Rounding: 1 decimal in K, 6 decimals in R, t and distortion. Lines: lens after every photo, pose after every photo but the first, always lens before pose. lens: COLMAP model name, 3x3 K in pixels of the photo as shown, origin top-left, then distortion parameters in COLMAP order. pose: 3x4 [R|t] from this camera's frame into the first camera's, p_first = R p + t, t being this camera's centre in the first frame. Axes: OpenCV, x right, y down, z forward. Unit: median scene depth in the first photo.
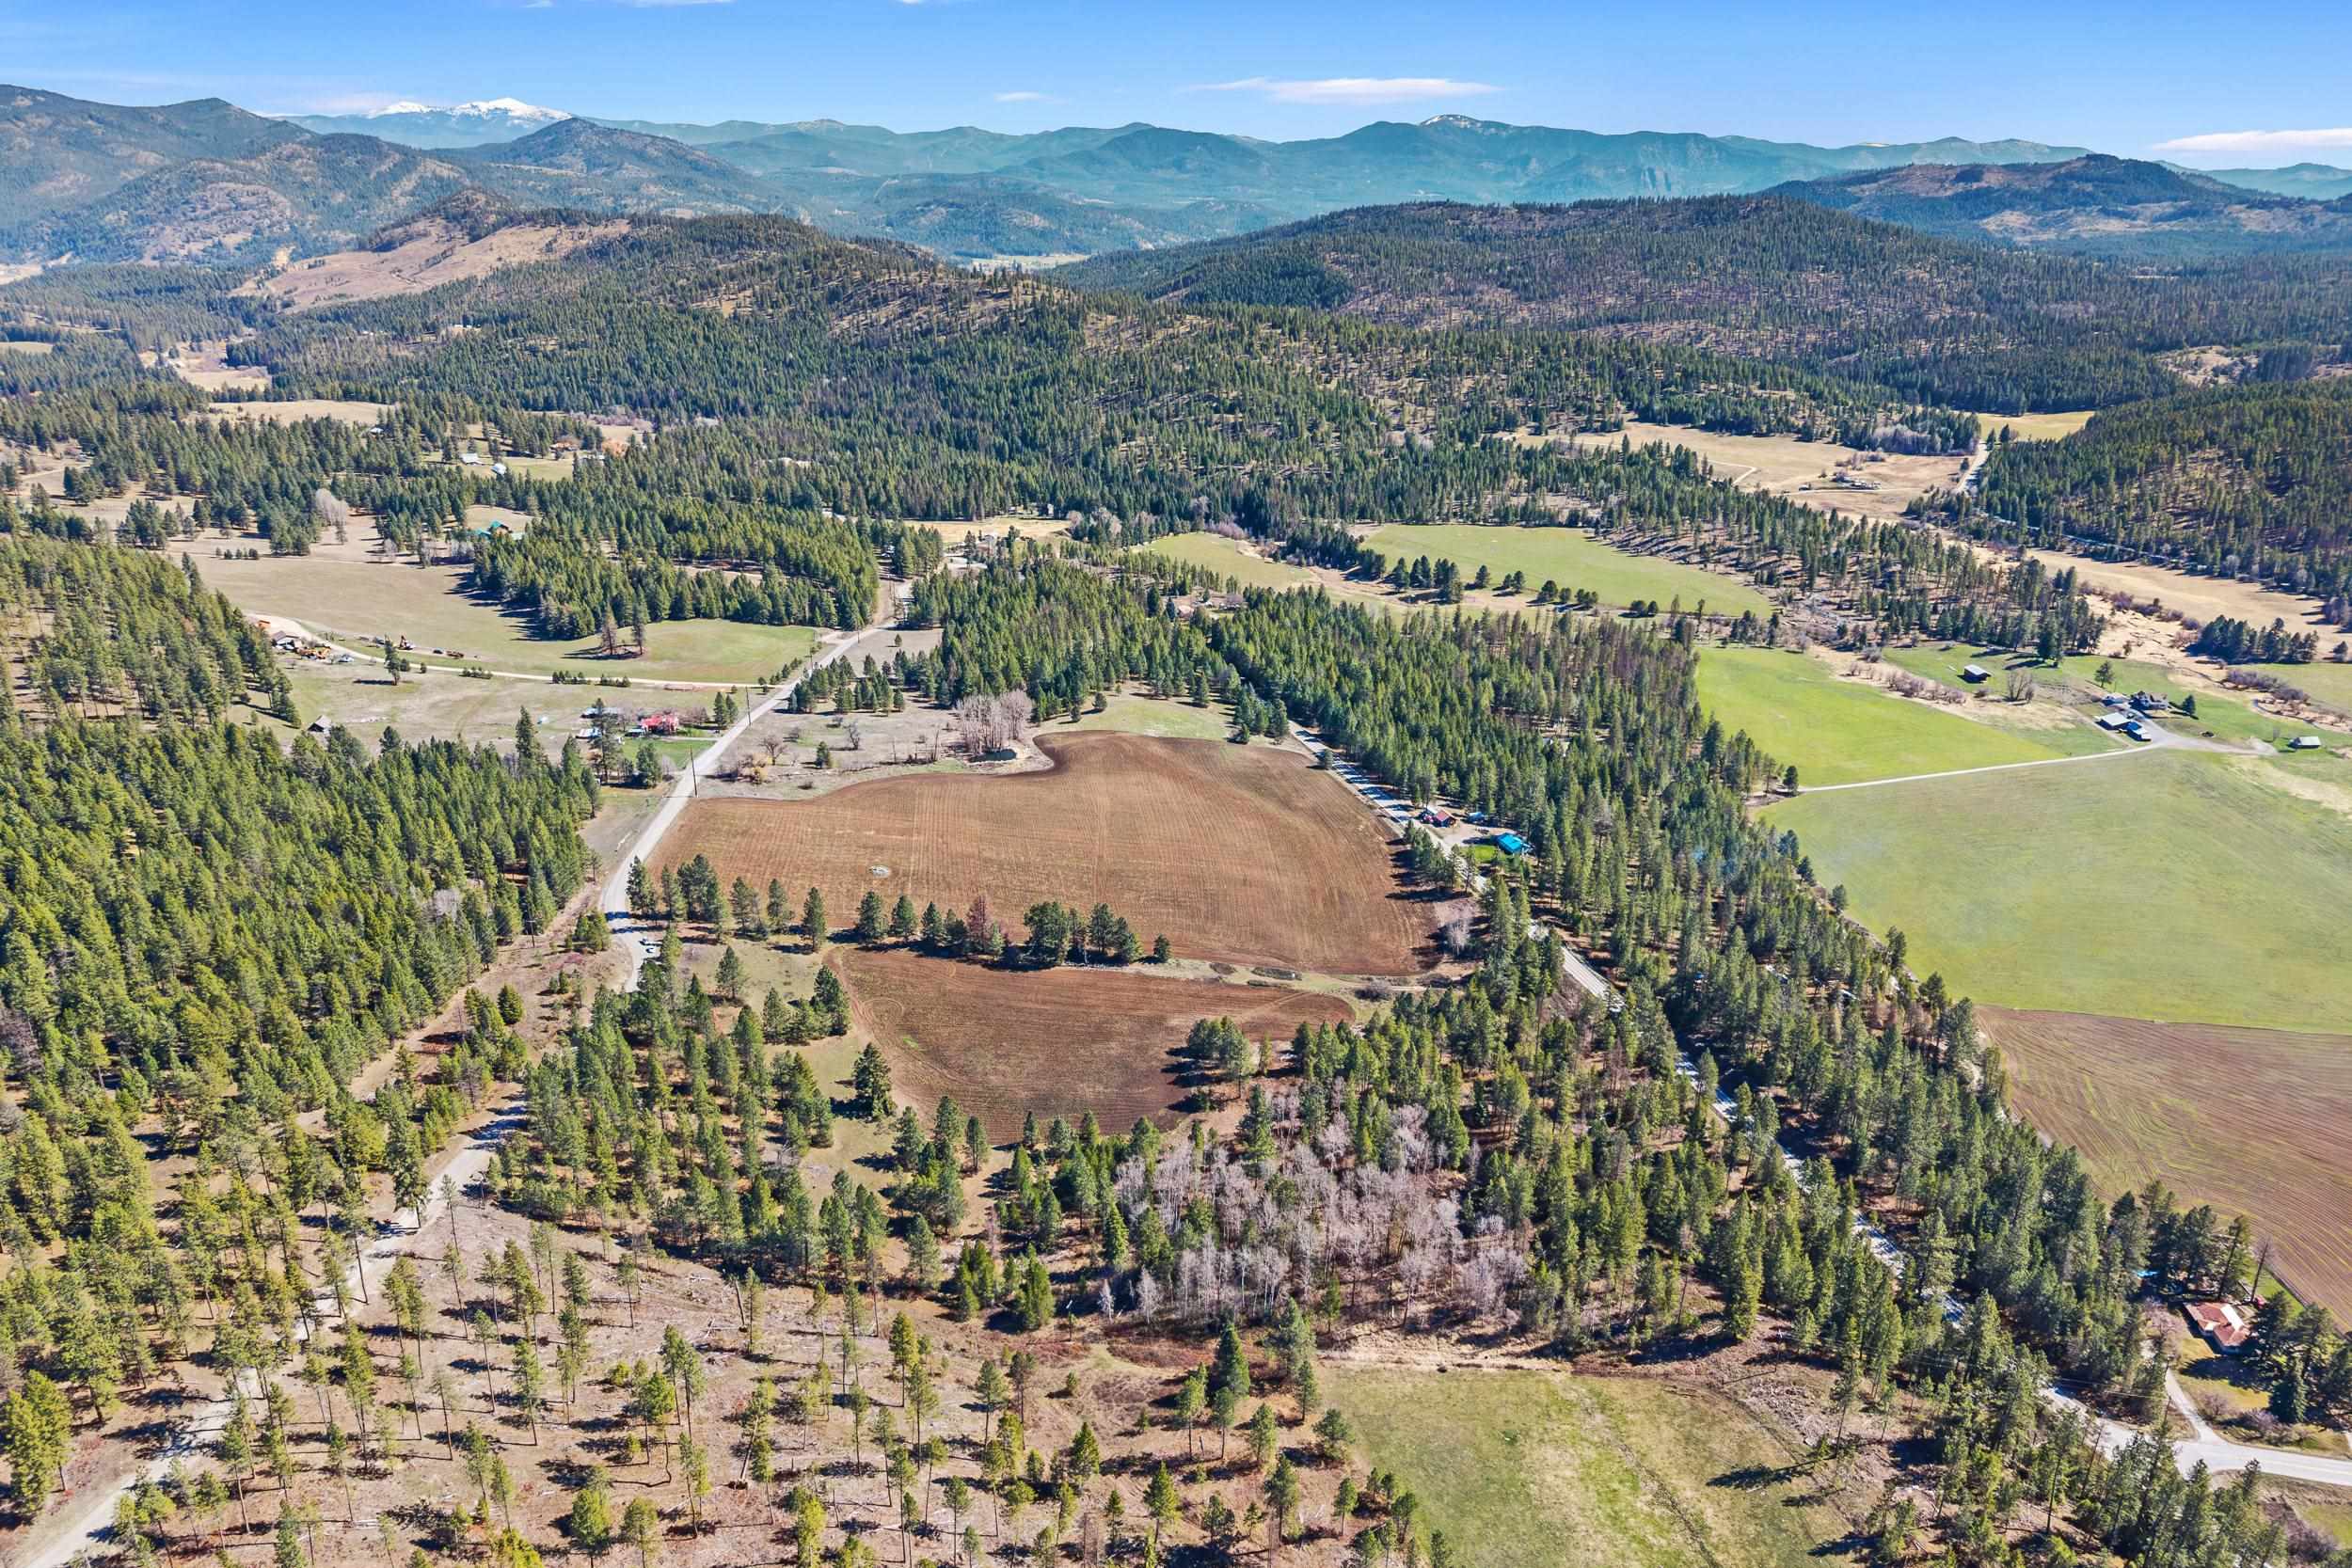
lens RADIAL K [[1529.9, 0, 1175.1], [0, 1529.9, 812.6], [0, 0, 1]] dist [0.051918, -0.081445]
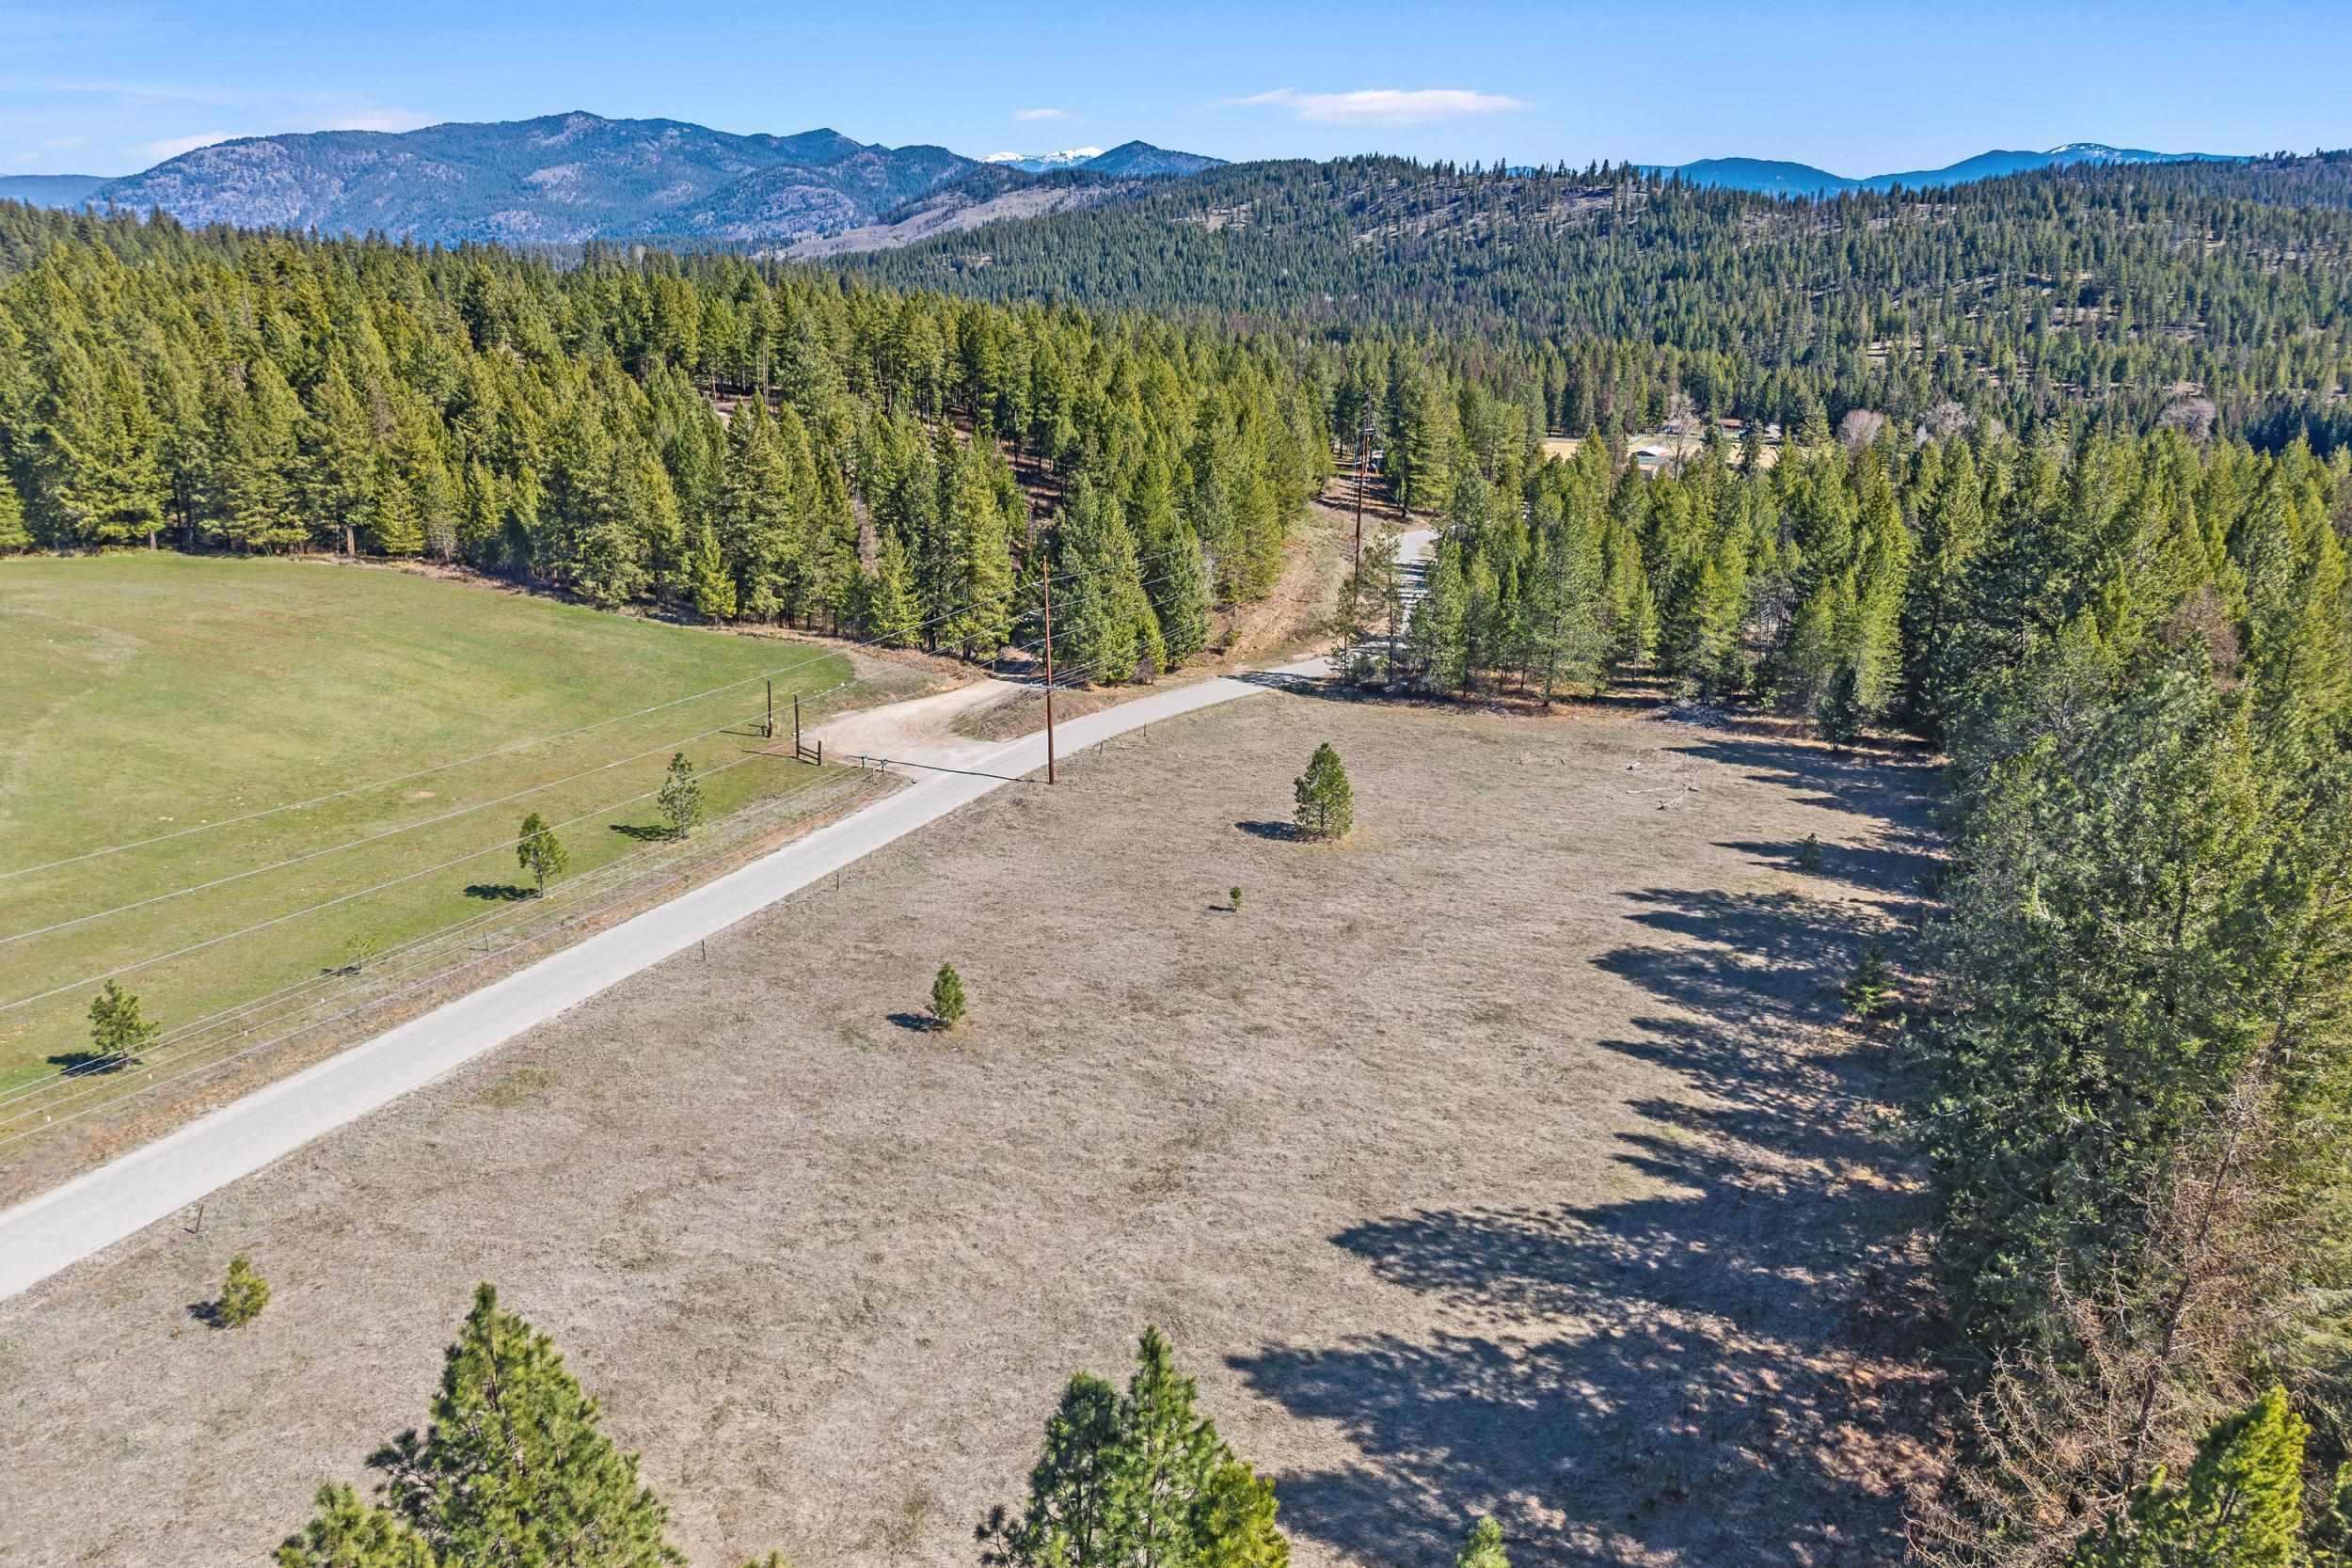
lens RADIAL K [[1553.8, 0, 1163.5], [0, 1553.8, 775.9], [0, 0, 1]] dist [0.001832, 0.005495]
pose [[0.944270, 0.105290, -0.311879, -0.054227], [-0.120593, 0.992244, -0.030137, -0.038543], [0.306287, 0.066068, 0.949644, 0.309912]]
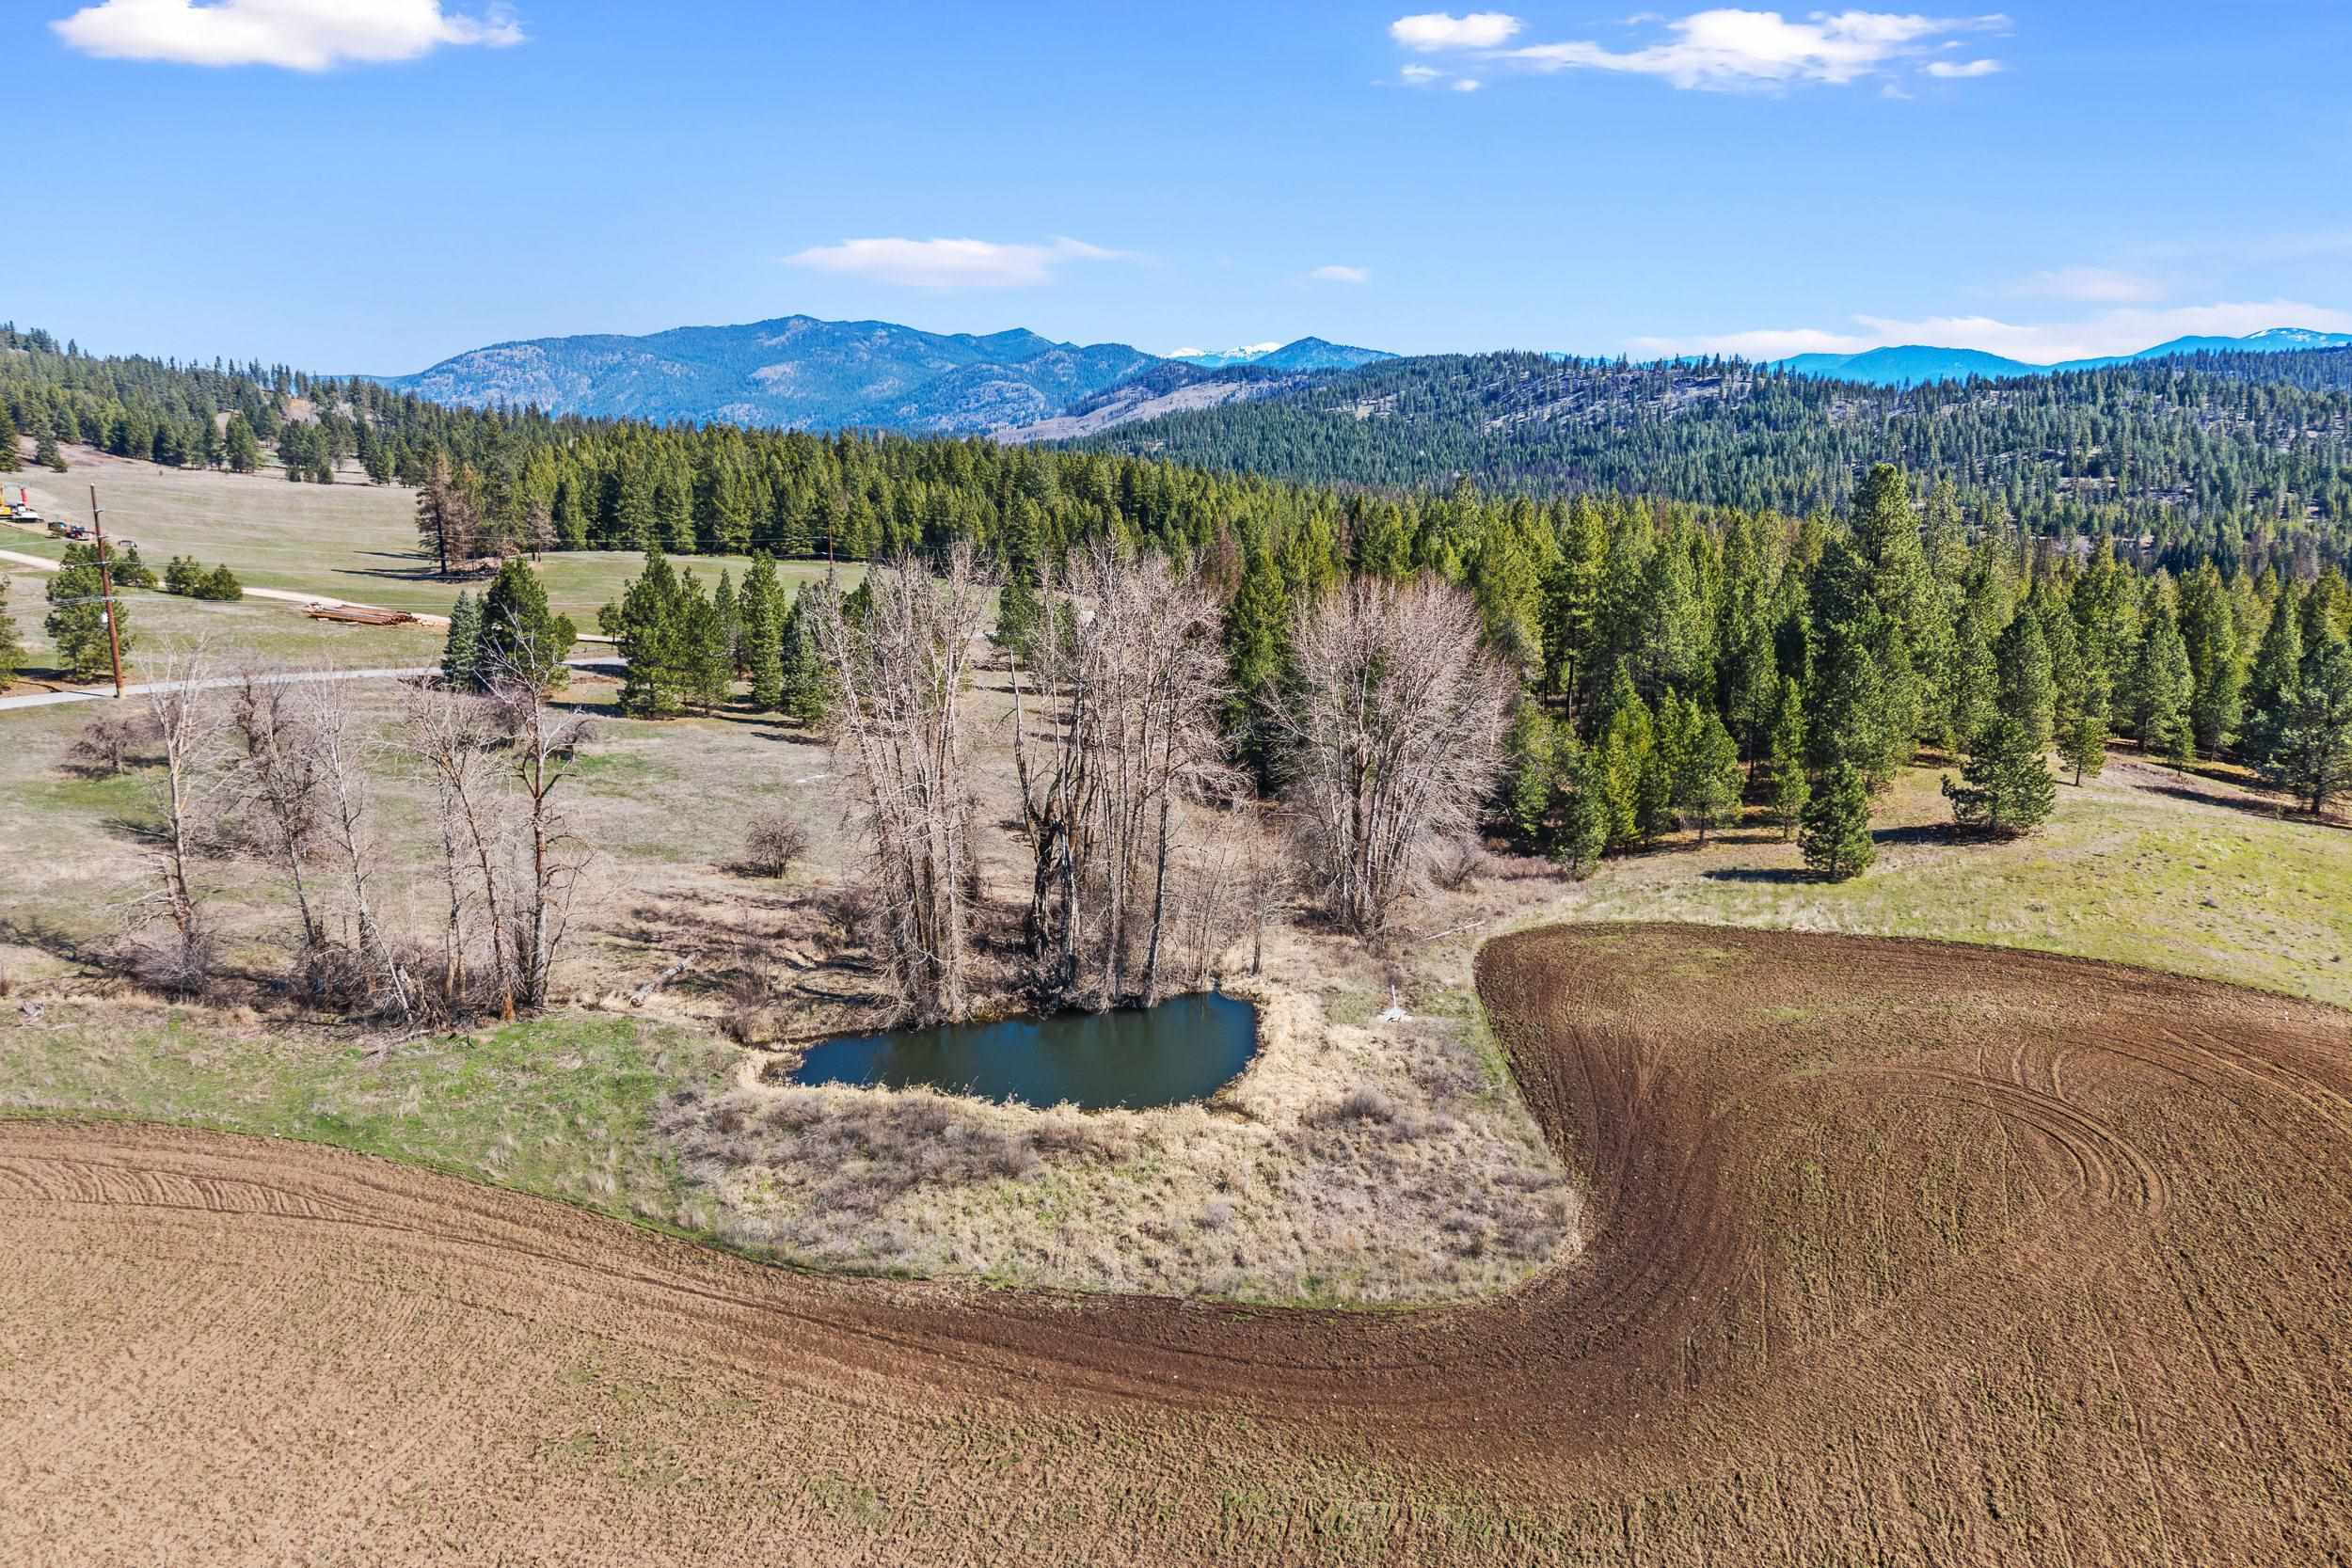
lens RADIAL K [[1529.9, 0, 1175.1], [0, 1529.9, 812.6], [0, 0, 1]] dist [0.051918, -0.081445]
pose [[0.905651, 0.097331, -0.412701, -0.018177], [-0.152564, 0.982913, -0.102985, -0.011993], [0.395626, 0.156232, 0.905026, 0.247414]]
